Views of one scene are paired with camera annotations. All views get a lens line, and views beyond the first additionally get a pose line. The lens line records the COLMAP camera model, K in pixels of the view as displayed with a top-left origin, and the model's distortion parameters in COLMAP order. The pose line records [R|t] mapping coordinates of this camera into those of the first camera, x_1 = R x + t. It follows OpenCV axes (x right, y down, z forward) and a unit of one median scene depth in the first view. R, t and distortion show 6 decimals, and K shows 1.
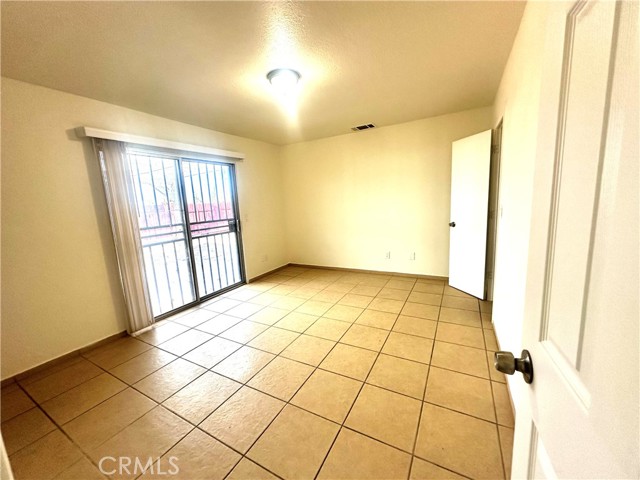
lens RADIAL K [[255.0, 0, 320.0], [0, 255.0, 240.0], [0, 0, 1]] dist [-0.001637, 0.000027]
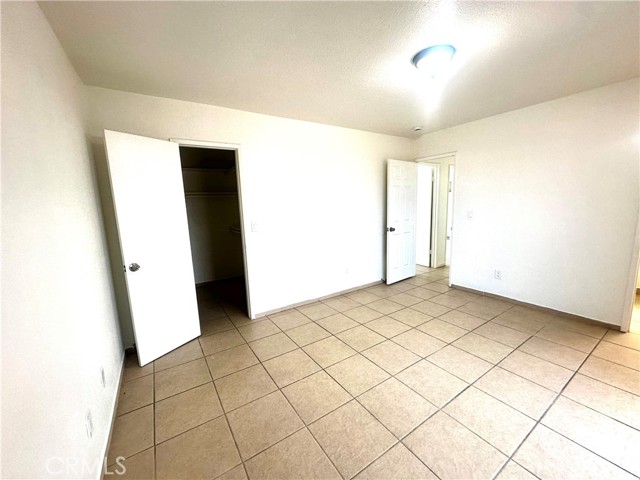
lens RADIAL K [[255.0, 0, 320.0], [0, 255.0, 240.0], [0, 0, 1]] dist [-0.001637, 0.000027]
pose [[-0.880569, 0.010340, 0.473805, -0.126131], [0.148810, 0.955230, 0.255717, -0.213428], [-0.449949, 0.295683, -0.842685, 1.297581]]
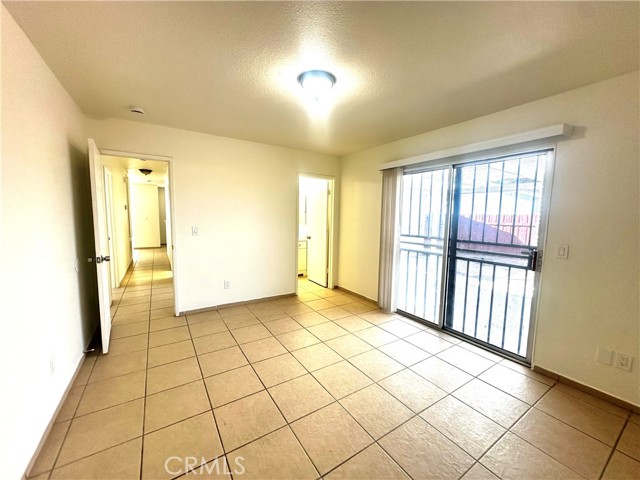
lens RADIAL K [[255.0, 0, 320.0], [0, 255.0, 240.0], [0, 0, 1]] dist [-0.001637, 0.000027]
pose [[-0.478329, 0.129679, -0.868553, 0.442200], [-0.127783, 0.968233, 0.214934, -0.187600], [0.868834, 0.213796, -0.446563, 0.968329]]
